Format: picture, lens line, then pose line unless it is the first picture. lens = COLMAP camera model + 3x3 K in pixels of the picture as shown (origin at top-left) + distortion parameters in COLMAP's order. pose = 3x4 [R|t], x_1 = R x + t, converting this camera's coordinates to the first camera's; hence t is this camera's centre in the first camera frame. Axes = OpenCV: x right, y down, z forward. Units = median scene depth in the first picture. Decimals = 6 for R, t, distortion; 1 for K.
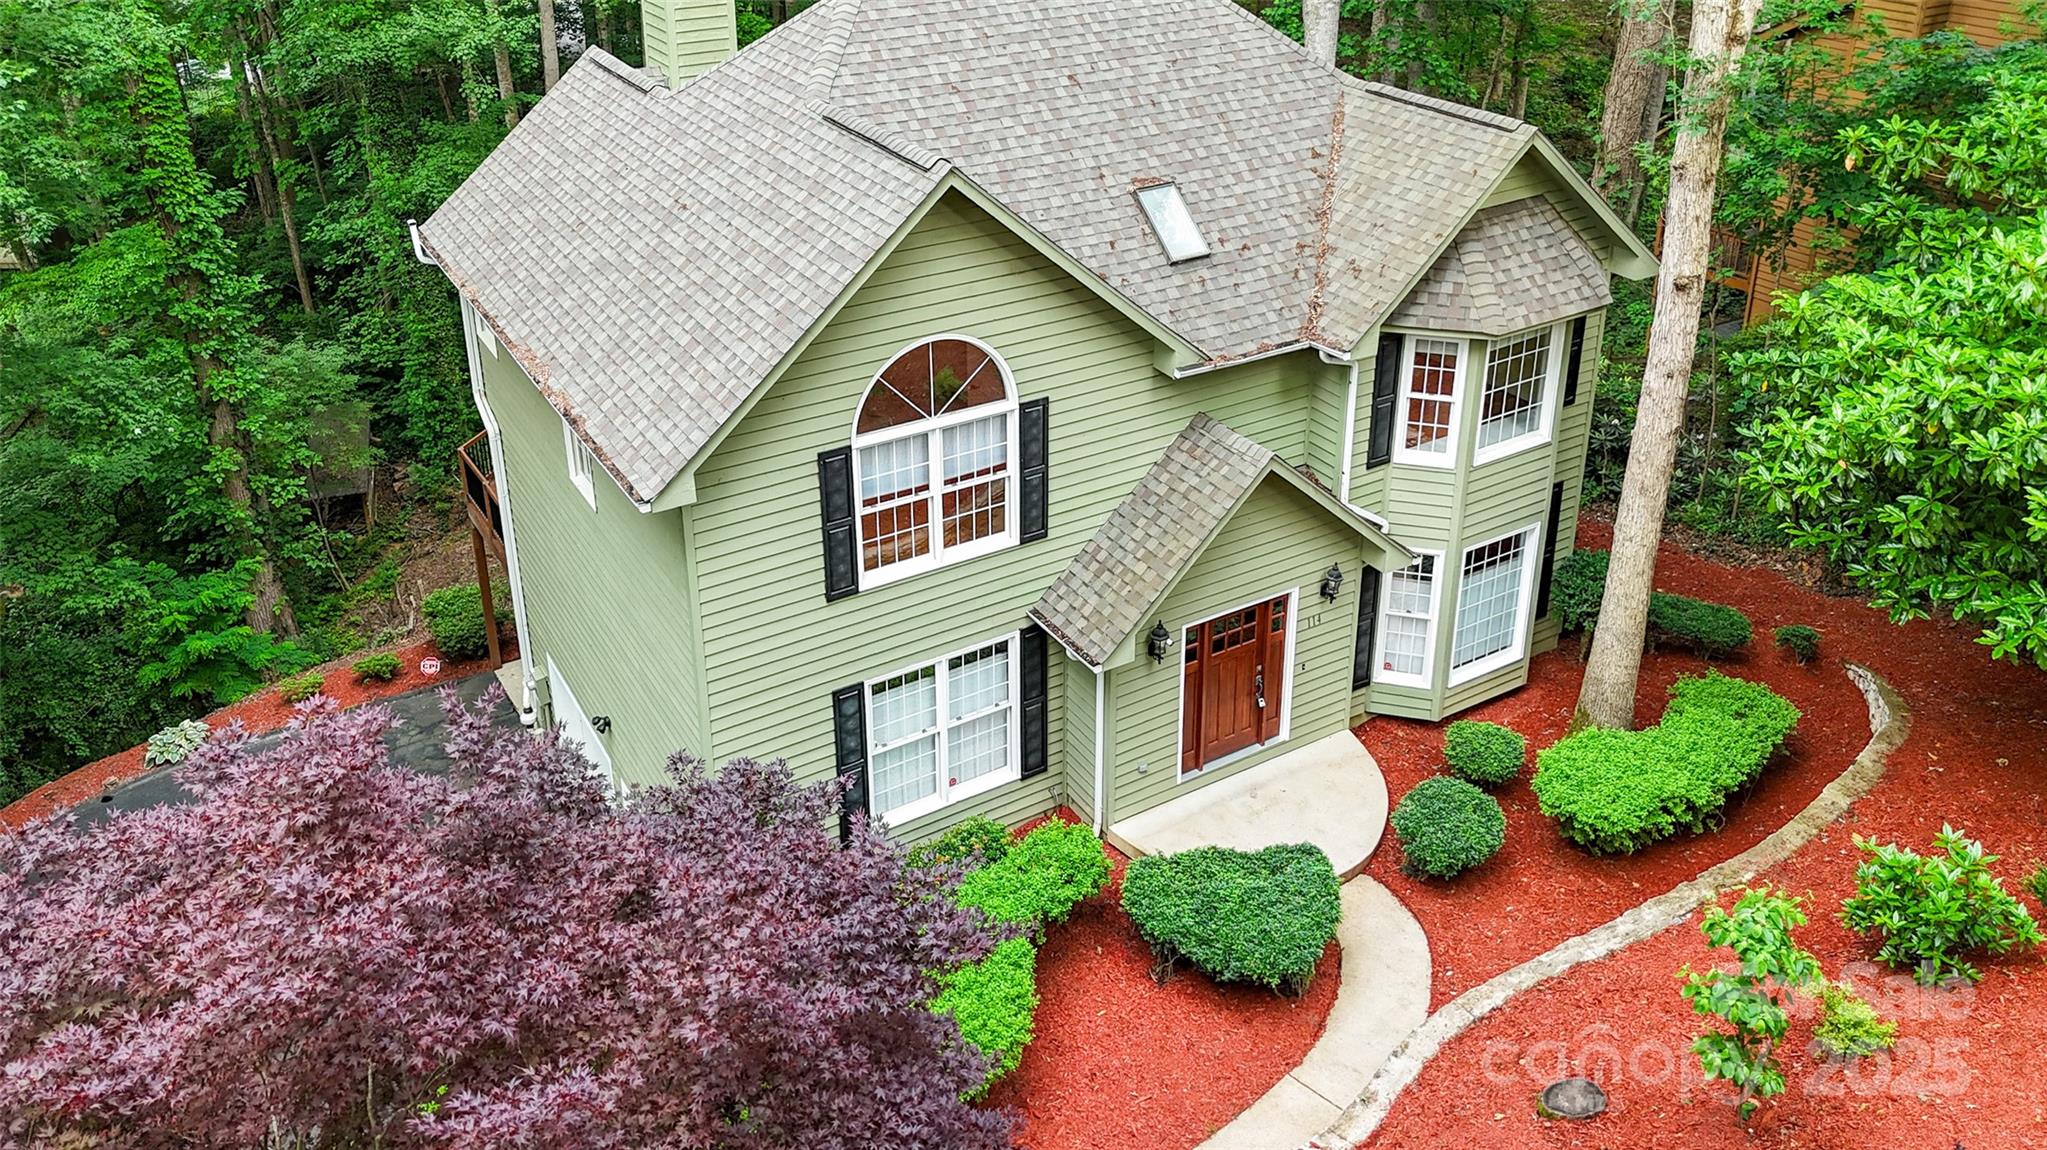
lens RADIAL K [[1361.9, 0, 1021.8], [0, 1361.9, 692.1], [0, 0, 1]] dist [0.150271, -0.220968]
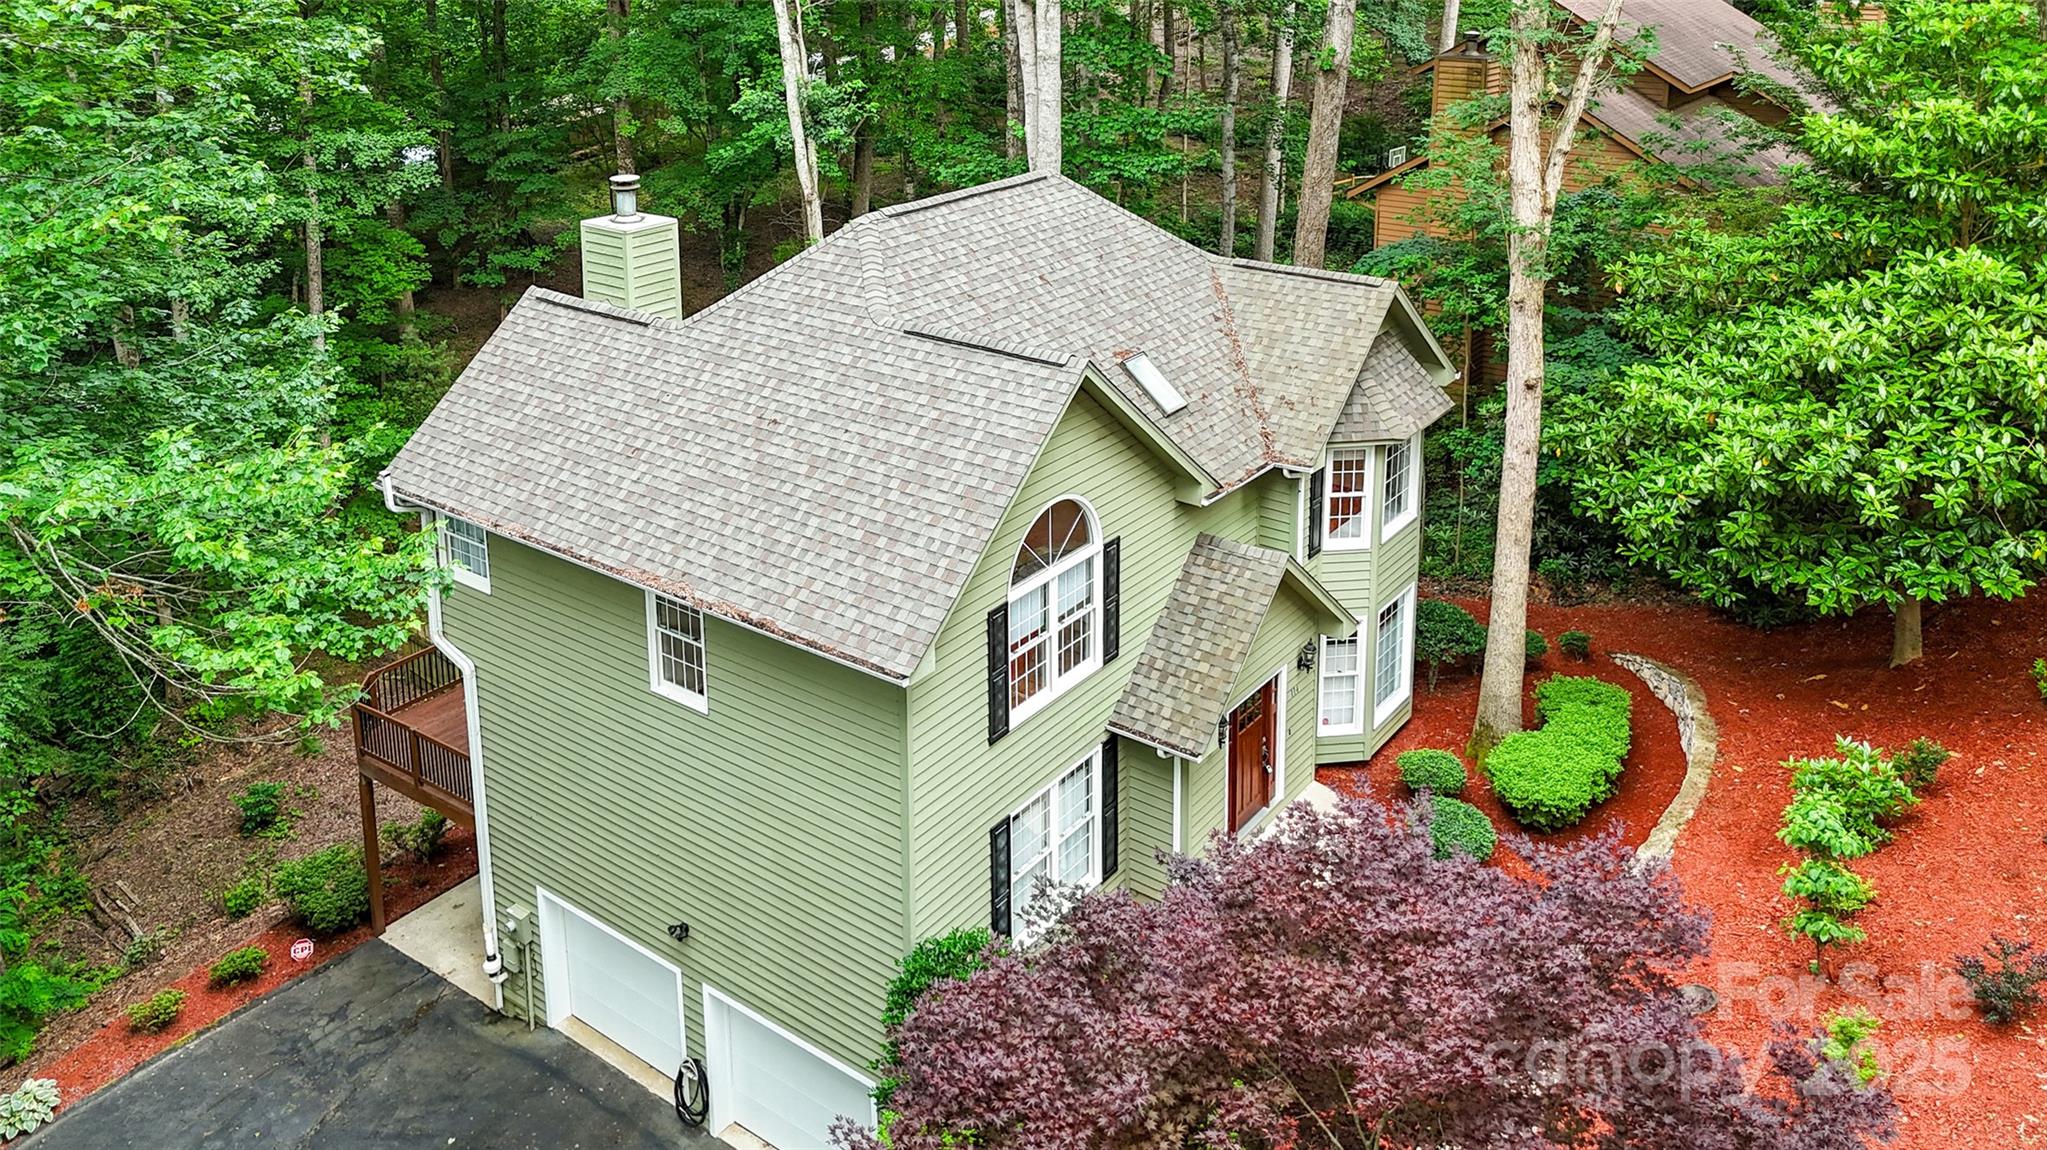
lens RADIAL K [[1417.8, 0, 1023.6], [0, 1417.8, 645.7], [0, 0, 1]] dist [0.101947, -0.113109]
pose [[0.923269, -0.176626, 0.341140, -0.454273], [0.221425, 0.970354, -0.096867, -0.025576], [-0.313918, 0.164972, 0.935008, -0.076386]]
